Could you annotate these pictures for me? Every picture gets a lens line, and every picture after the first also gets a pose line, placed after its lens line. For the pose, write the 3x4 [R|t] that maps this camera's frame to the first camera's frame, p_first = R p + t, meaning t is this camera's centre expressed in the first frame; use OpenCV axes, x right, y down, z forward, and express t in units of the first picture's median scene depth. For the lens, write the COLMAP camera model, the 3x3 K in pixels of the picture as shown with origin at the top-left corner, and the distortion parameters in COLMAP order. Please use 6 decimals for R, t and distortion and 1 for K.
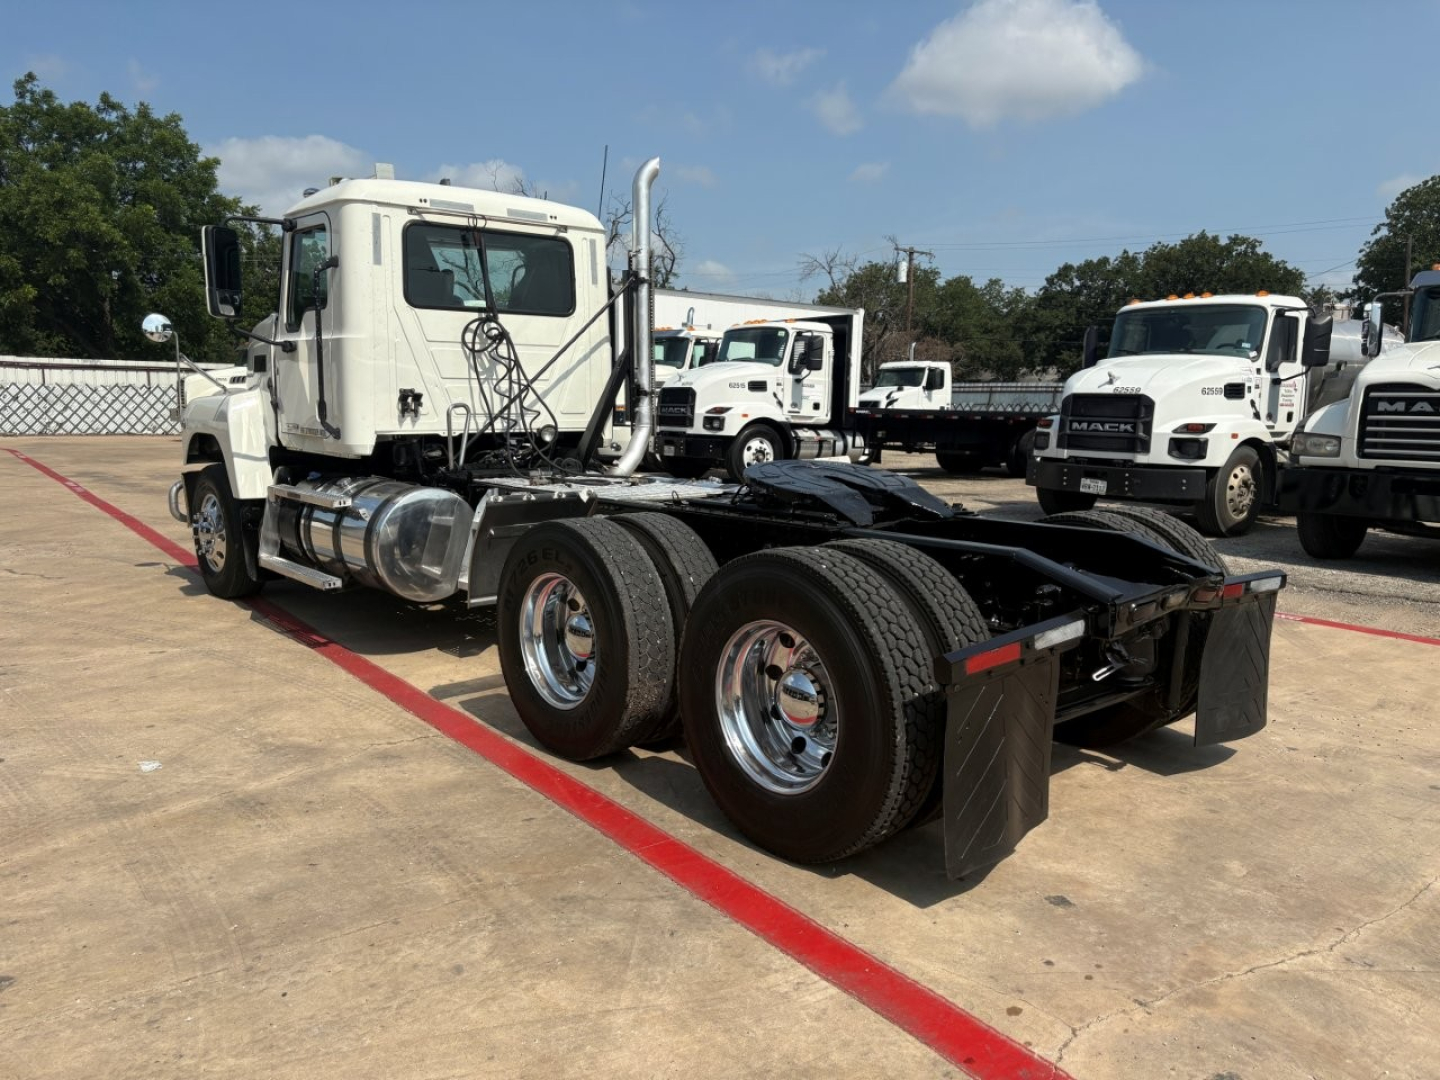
lens RADIAL K [[1084.9, 0, 723.3], [0, 1084.9, 546.5], [0, 0, 1]] dist [0.069706, -0.080507]
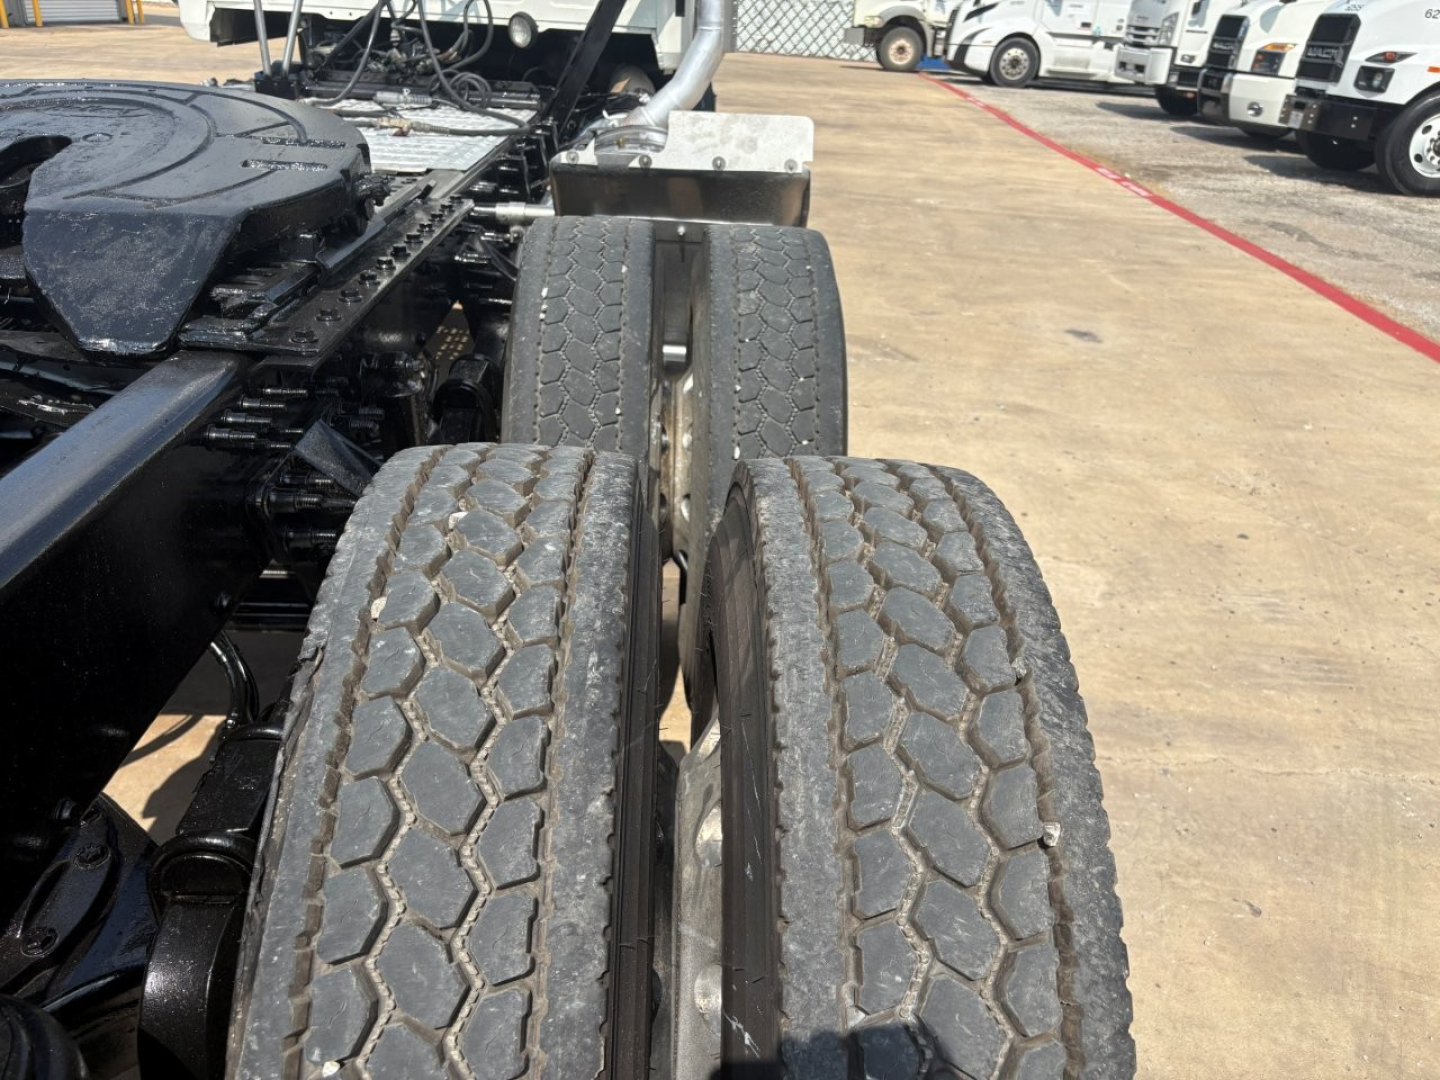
lens RADIAL K [[1084.9, 0, 721.4], [0, 1084.9, 545.4], [0, 0, 1]] dist [0.069706, -0.080507]
pose [[0.767611, 0.316105, -0.557540, 0.312470], [-0.139361, 0.931419, 0.336211, -0.059970], [0.625581, -0.180381, 0.759020, 0.576761]]
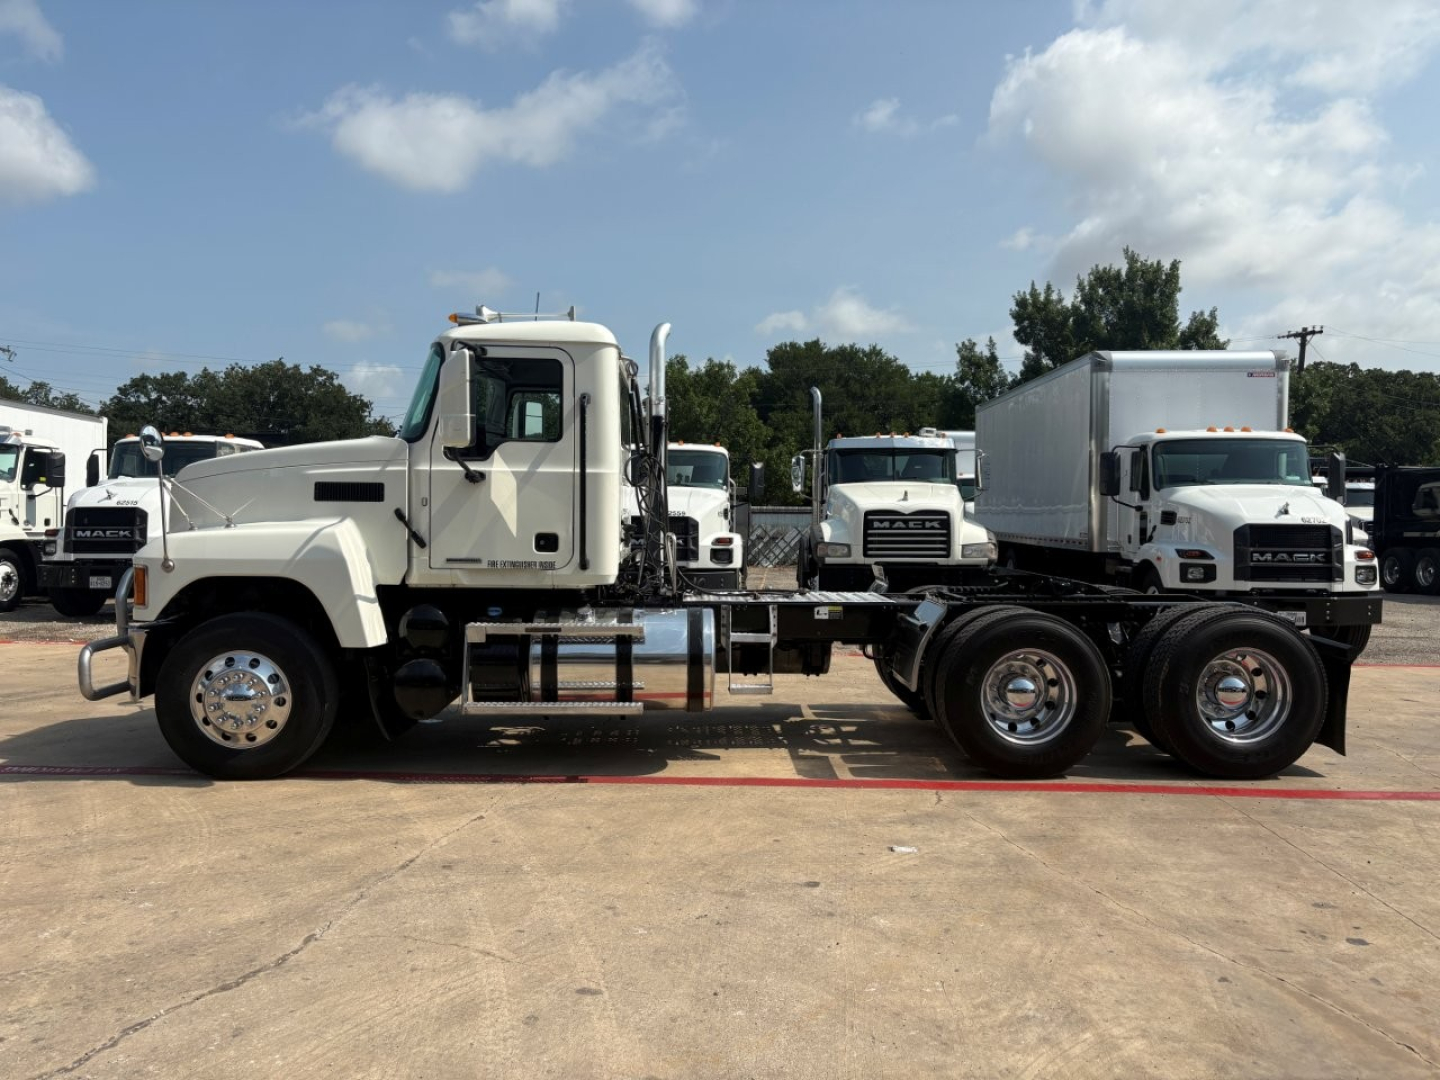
lens RADIAL K [[1084.9, 0, 721.2], [0, 1084.9, 528.6], [0, 0, 1]] dist [0.069706, -0.080507]
pose [[0.637996, -0.015566, 0.769883, -0.940776], [0.107589, 0.991791, -0.069106, -0.047633], [-0.762487, 0.126920, 0.634433, 0.228691]]
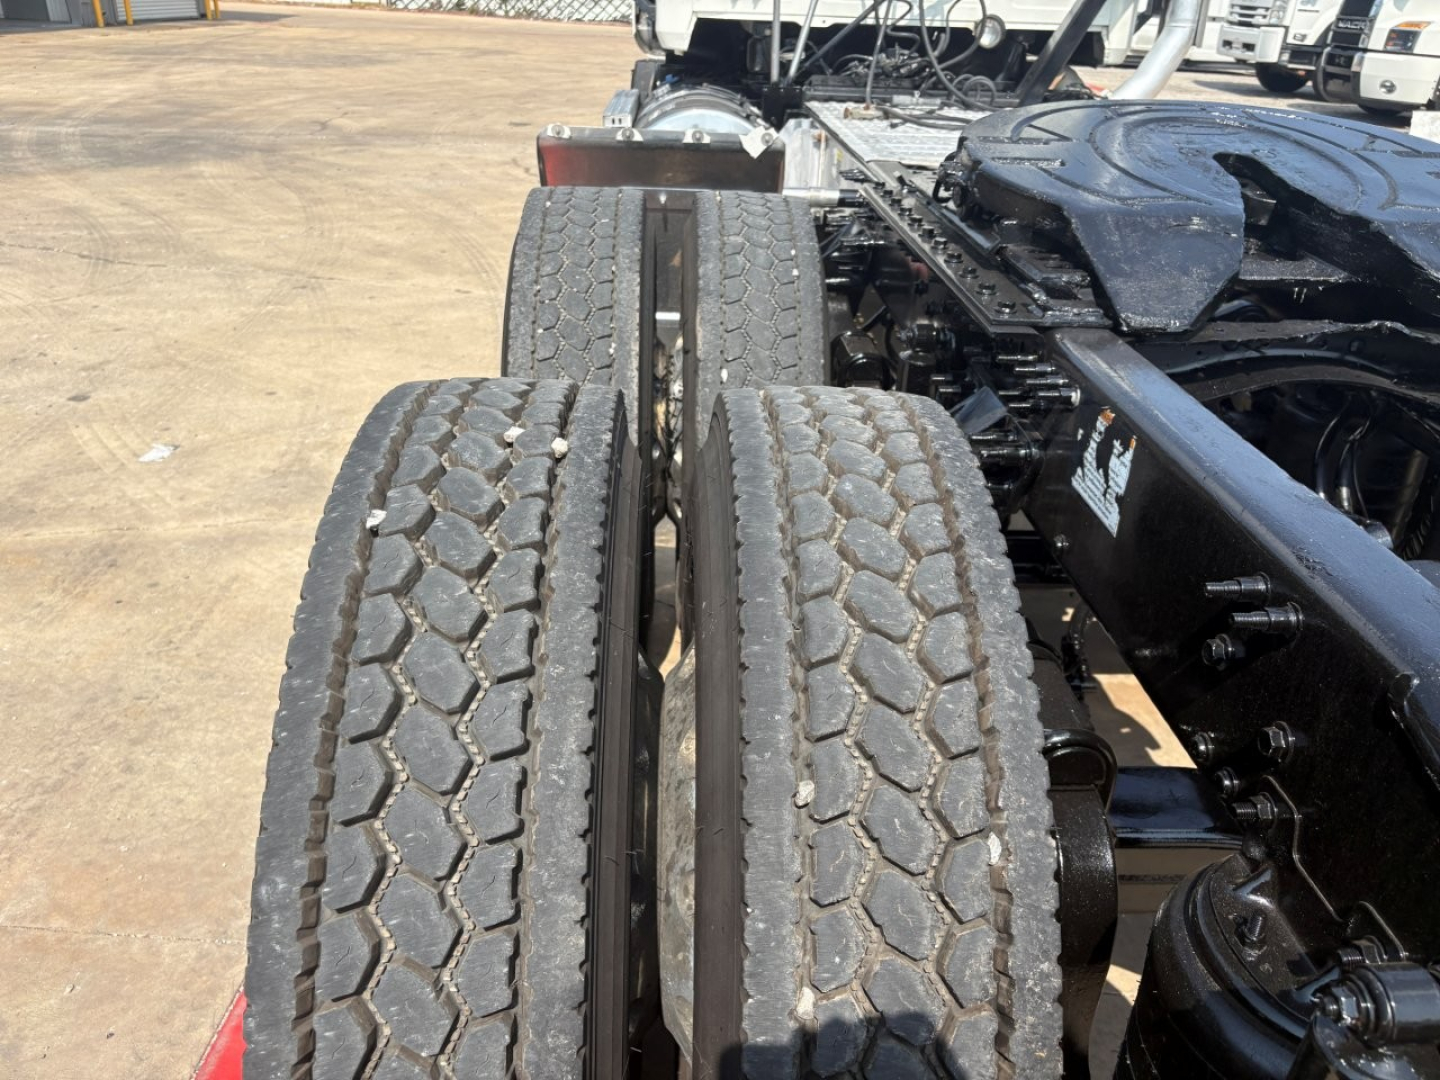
lens RADIAL K [[1084.9, 0, 733.5], [0, 1084.9, 527.5], [0, 0, 1]] dist [0.069706, -0.080507]
pose [[0.776519, 0.299868, -0.554164, 0.139479], [-0.121967, 0.934394, 0.334711, -0.034719], [0.618177, -0.192320, 0.762148, 0.404308]]
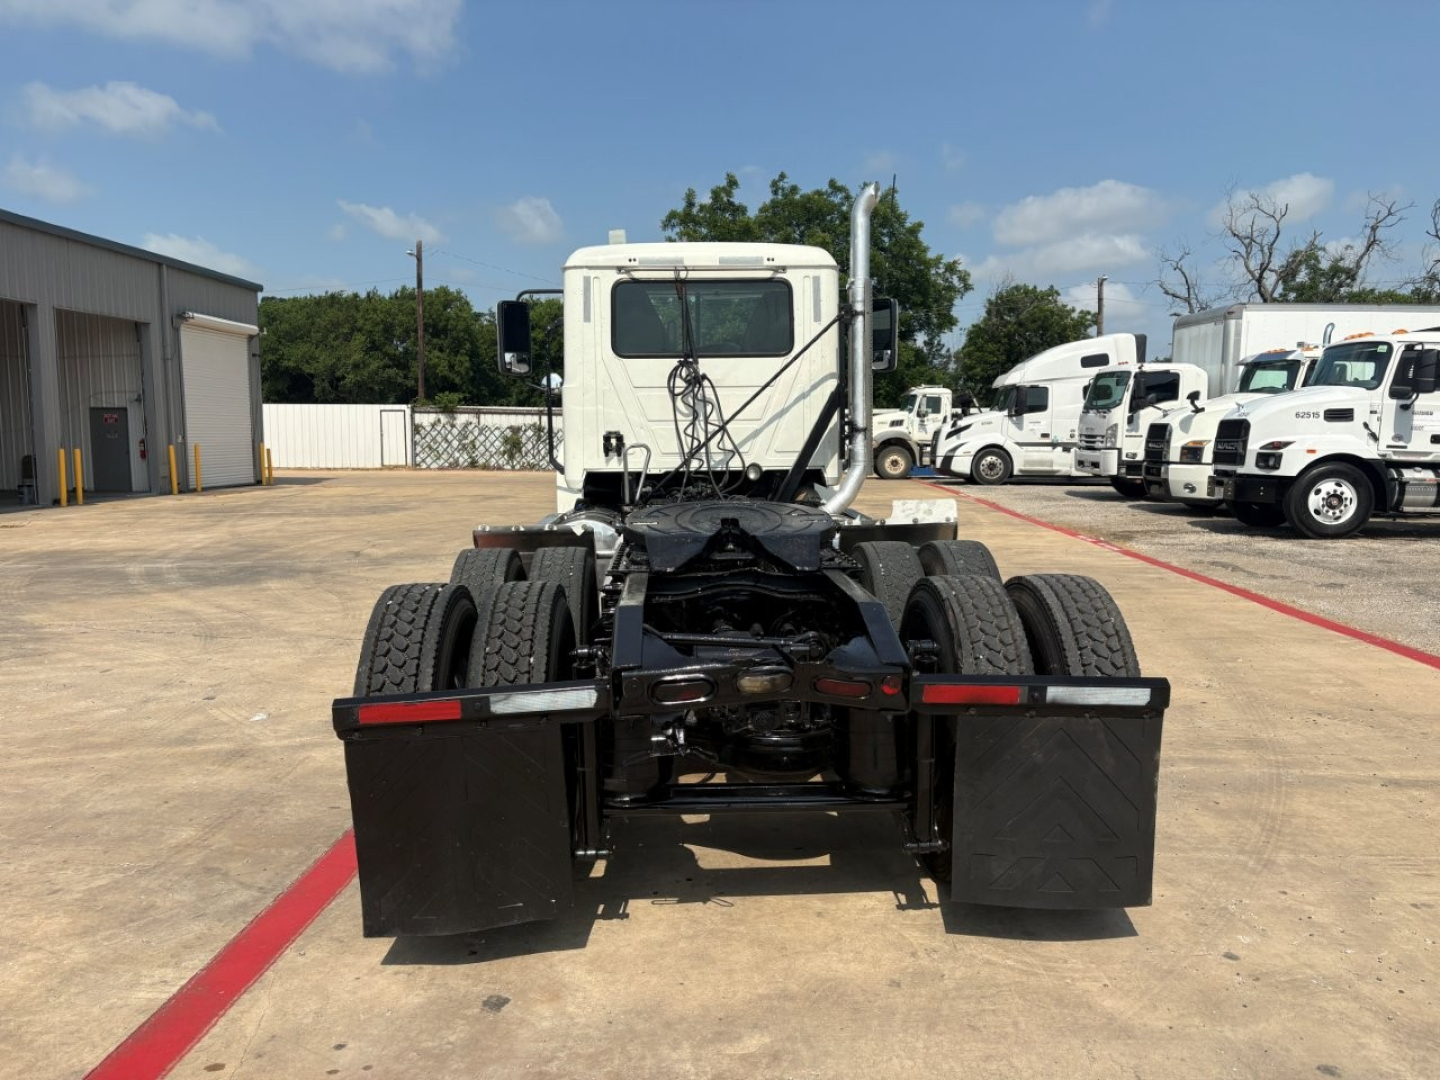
lens RADIAL K [[1084.9, 0, 729.7], [0, 1084.9, 562.8], [0, 0, 1]] dist [0.069706, -0.080507]
pose [[0.779690, 0.060159, -0.623269, 0.453120], [-0.072881, 0.997328, 0.005091, -0.021766], [0.621910, 0.041455, 0.781991, 0.191163]]
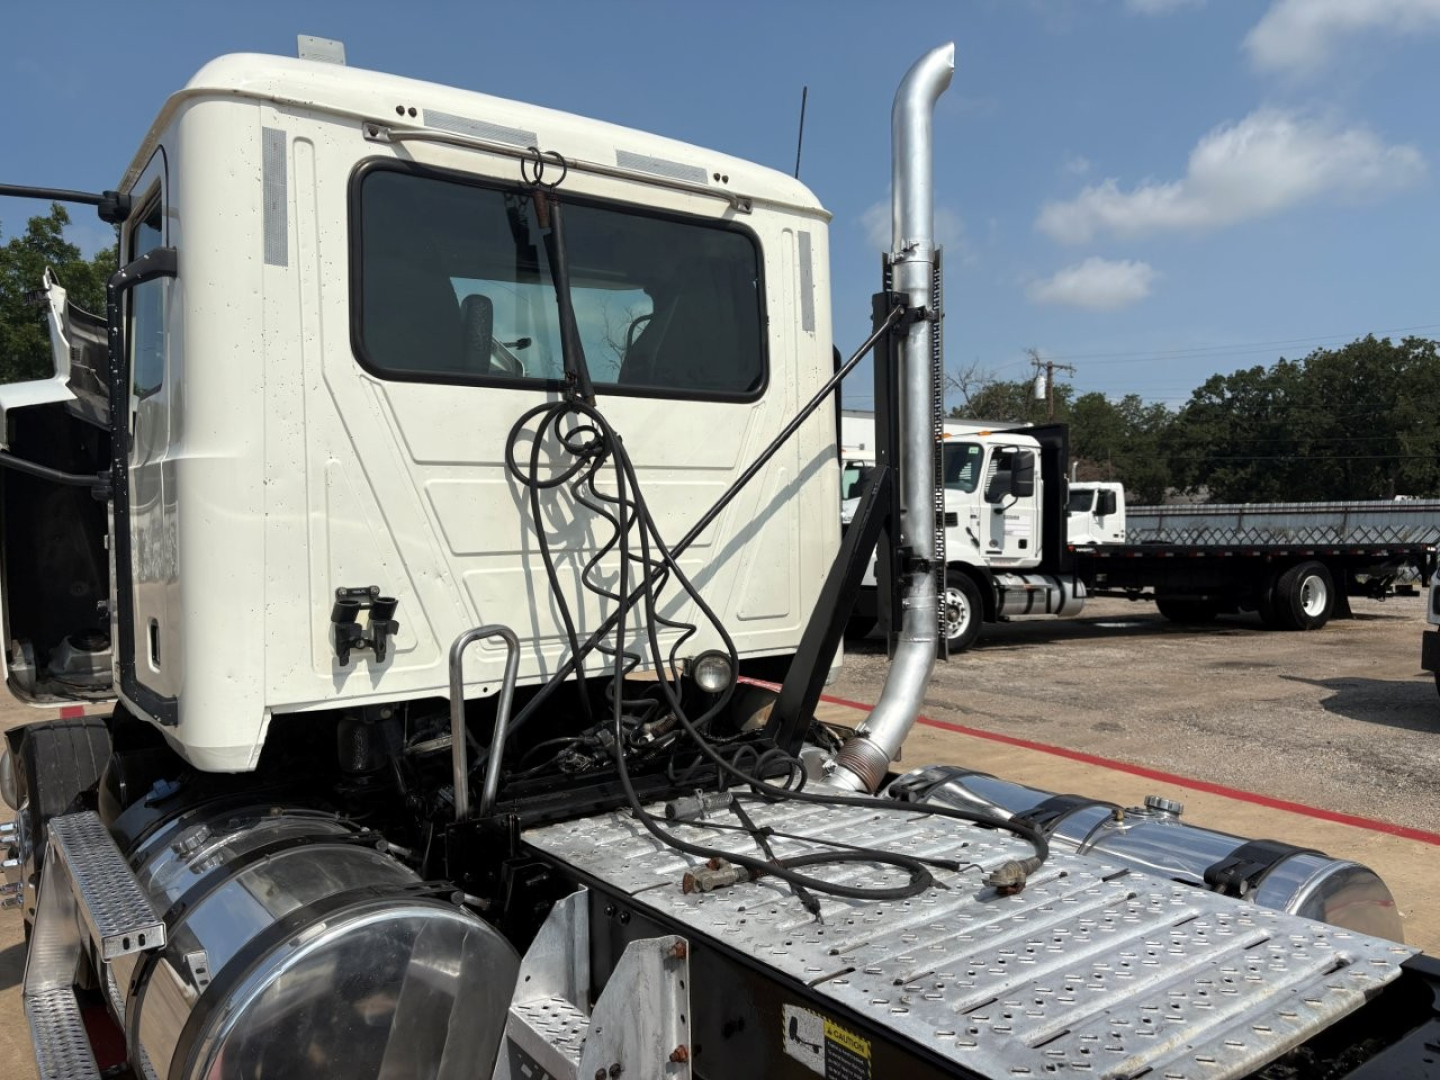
lens RADIAL K [[1084.9, 0, 731.7], [0, 1084.9, 558.1], [0, 0, 1]] dist [0.069706, -0.080507]
pose [[0.995672, -0.021904, -0.090322, -0.112639], [0.012209, 0.994235, -0.106524, -0.101197], [0.092135, 0.104961, 0.990199, 0.570758]]
